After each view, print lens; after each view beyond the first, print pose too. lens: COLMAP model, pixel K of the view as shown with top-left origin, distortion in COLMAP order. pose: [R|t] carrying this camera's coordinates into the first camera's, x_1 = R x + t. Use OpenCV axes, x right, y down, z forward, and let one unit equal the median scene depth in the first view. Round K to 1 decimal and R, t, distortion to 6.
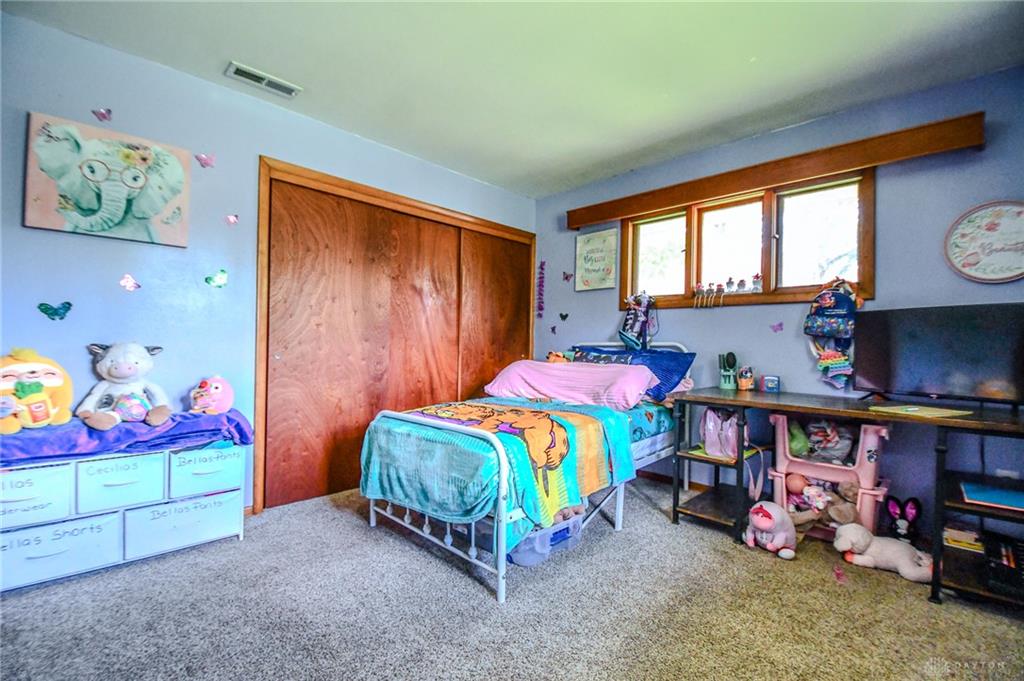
lens RADIAL K [[447.8, 0, 502.7], [0, 447.8, 347.9], [0, 0, 1]] dist [-0.013867, -0.001721]
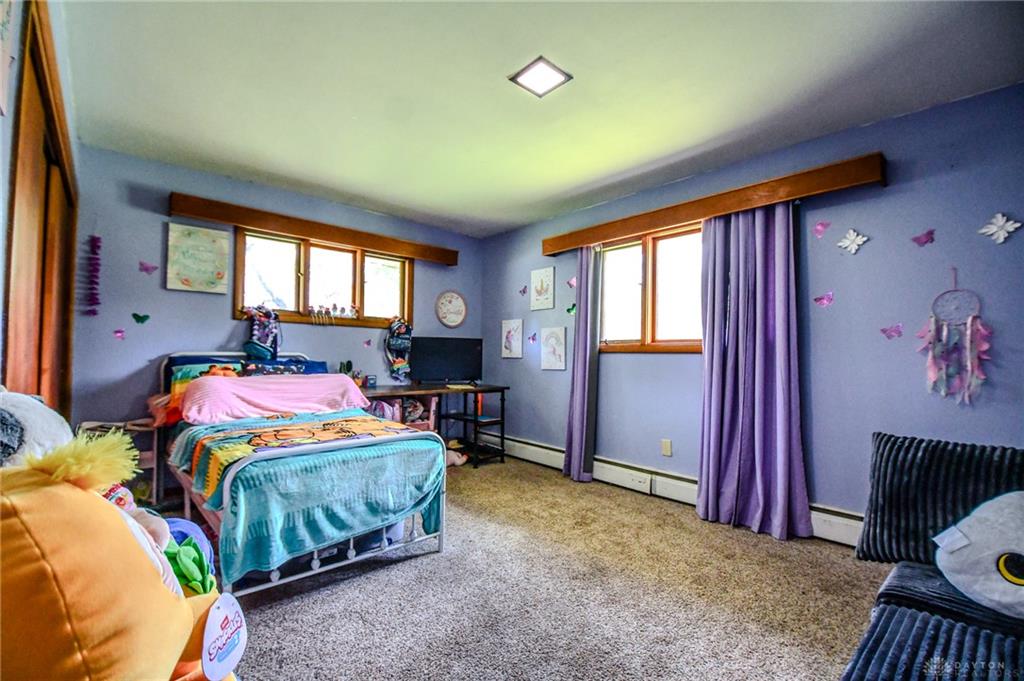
lens RADIAL K [[447.8, 0, 501.9], [0, 447.8, 343.5], [0, 0, 1]] dist [-0.013867, -0.001721]
pose [[0.045091, 0.008514, 0.998947, -0.813846], [-0.010975, 0.999908, -0.008027, -0.035398], [-0.998923, -0.010602, 0.045180, 0.452899]]
